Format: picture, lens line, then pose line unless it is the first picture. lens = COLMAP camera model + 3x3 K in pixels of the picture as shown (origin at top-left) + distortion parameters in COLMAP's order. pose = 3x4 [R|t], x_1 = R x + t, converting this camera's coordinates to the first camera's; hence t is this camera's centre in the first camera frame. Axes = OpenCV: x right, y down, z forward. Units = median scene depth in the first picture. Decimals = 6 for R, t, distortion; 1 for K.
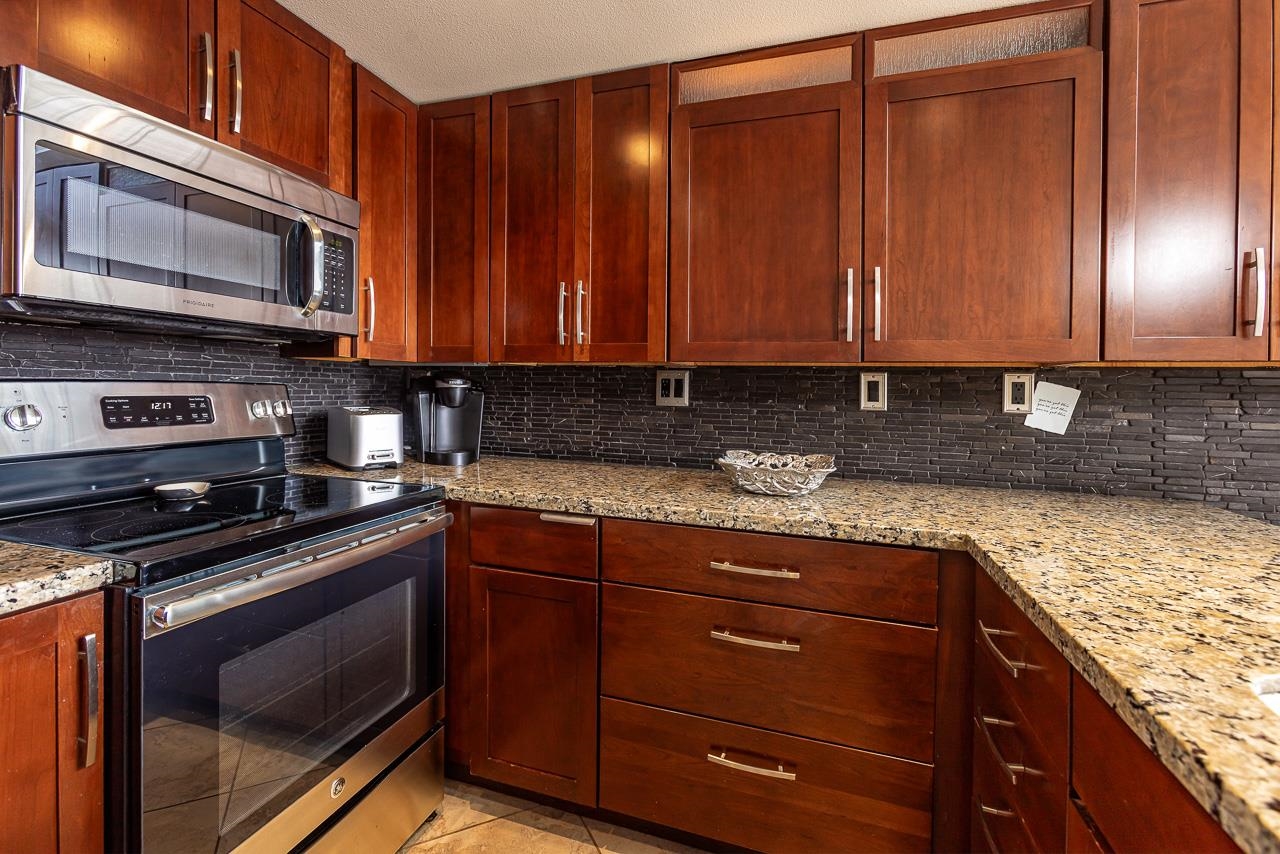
lens RADIAL K [[572.1, 0, 637.5], [0, 572.1, 394.6], [0, 0, 1]] dist [-0.008532, 0.004535]
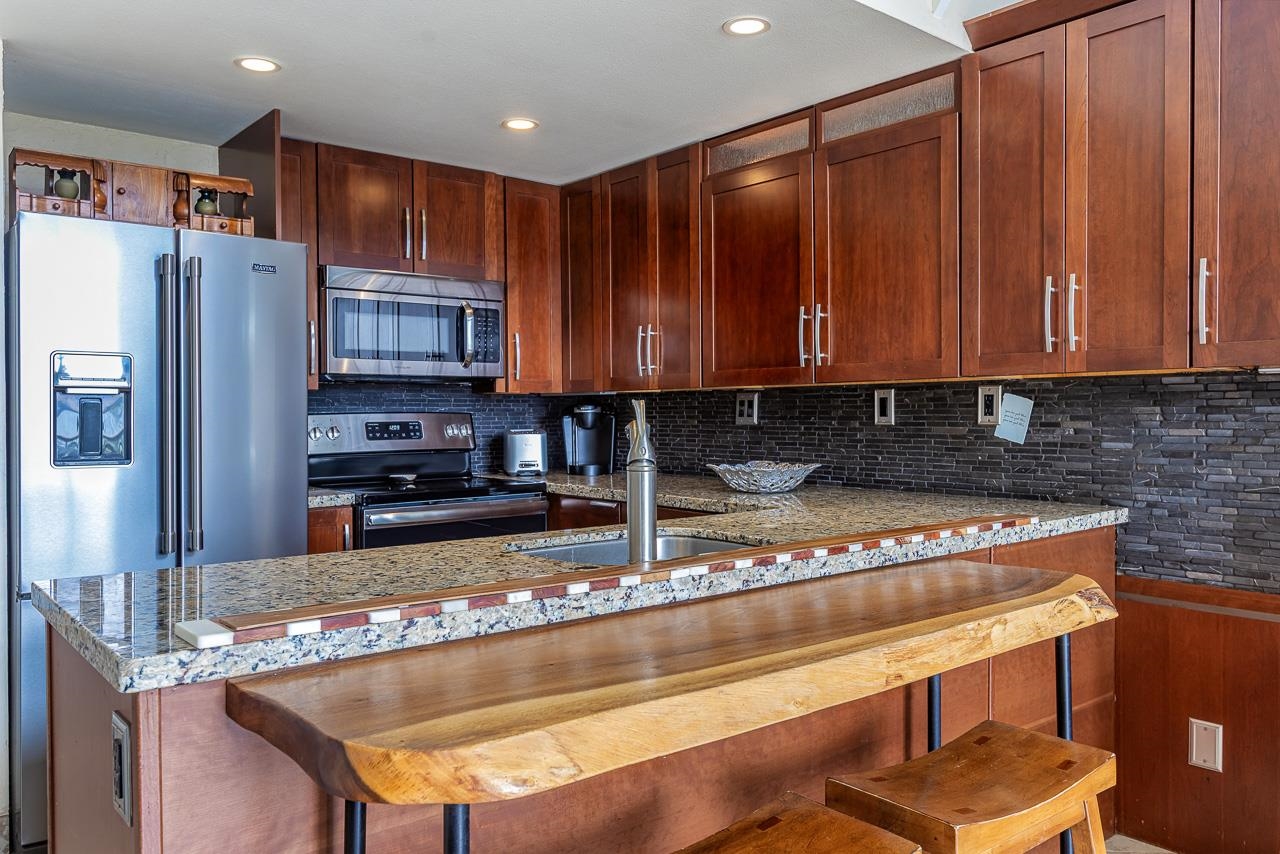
lens RADIAL K [[966.6, 0, 649.0], [0, 966.6, 418.8], [0, 0, 1]] dist [0.010326, -0.015531]
pose [[0.848999, -0.019855, -0.528021, 1.094606], [0.015955, 0.999801, -0.011941, 0.034168], [0.528153, 0.001714, 0.849147, -0.852318]]
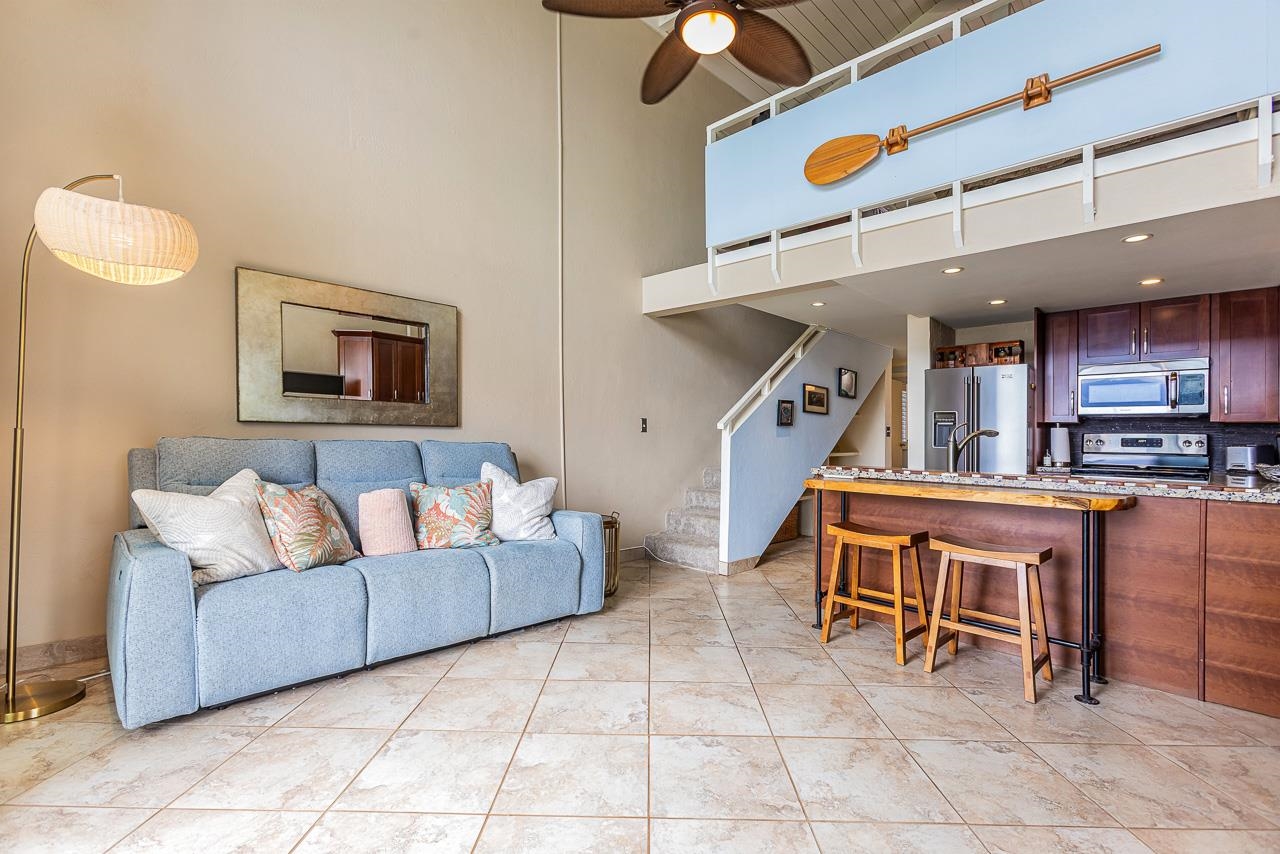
lens RADIAL K [[570.6, 0, 642.5], [0, 570.6, 436.6], [0, 0, 1]] dist [0.025612, -0.000612]
pose [[-0.441138, -0.024950, -0.897092, 2.848823], [-0.033114, 0.999385, -0.011511, 0.108929], [0.896828, 0.024628, -0.441693, -0.053589]]
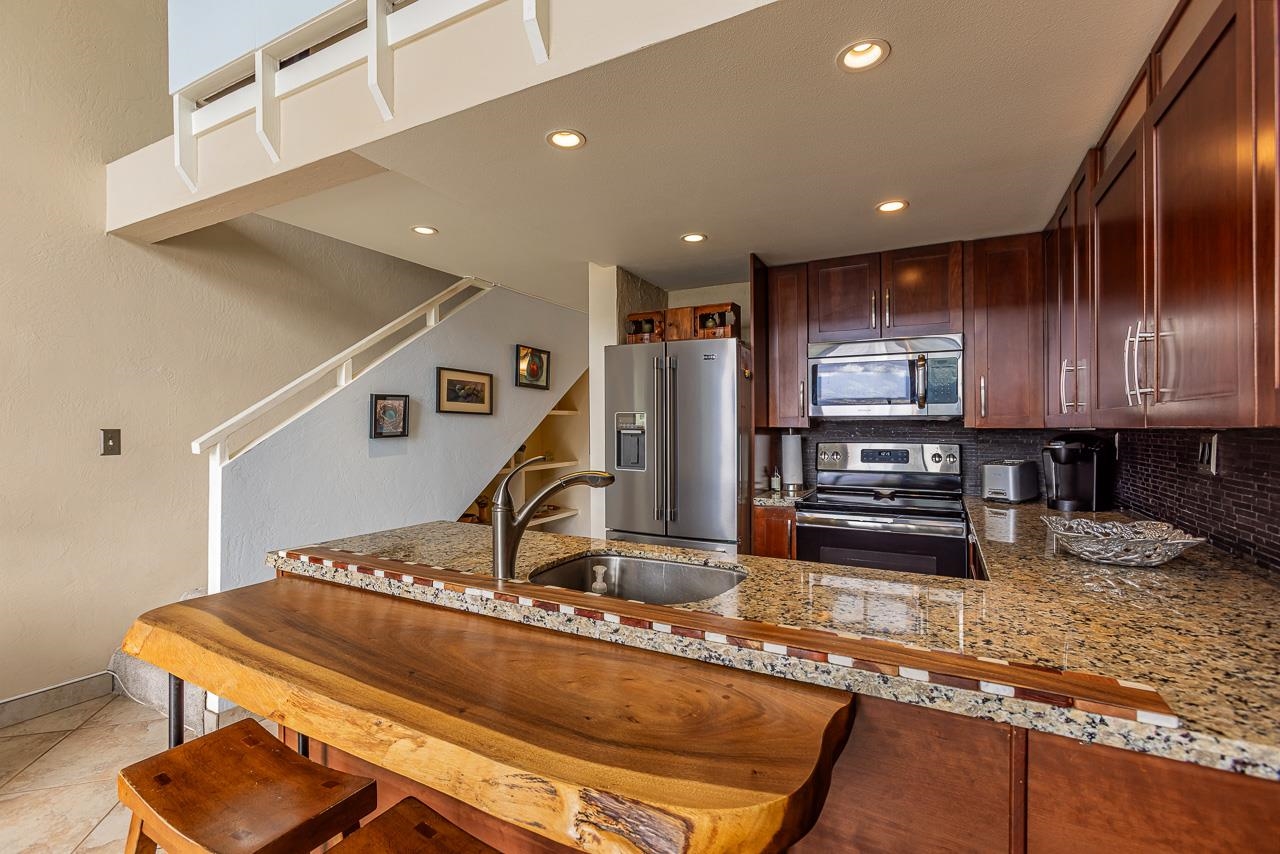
lens RADIAL K [[572.1, 0, 626.0], [0, 572.1, 431.5], [0, 0, 1]] dist [-0.008532, 0.004535]
pose [[-0.182981, -0.007662, -0.983087, 1.325924], [-0.013325, 0.999897, -0.005313, -0.035896], [0.983026, 0.012128, -0.183065, 0.360153]]
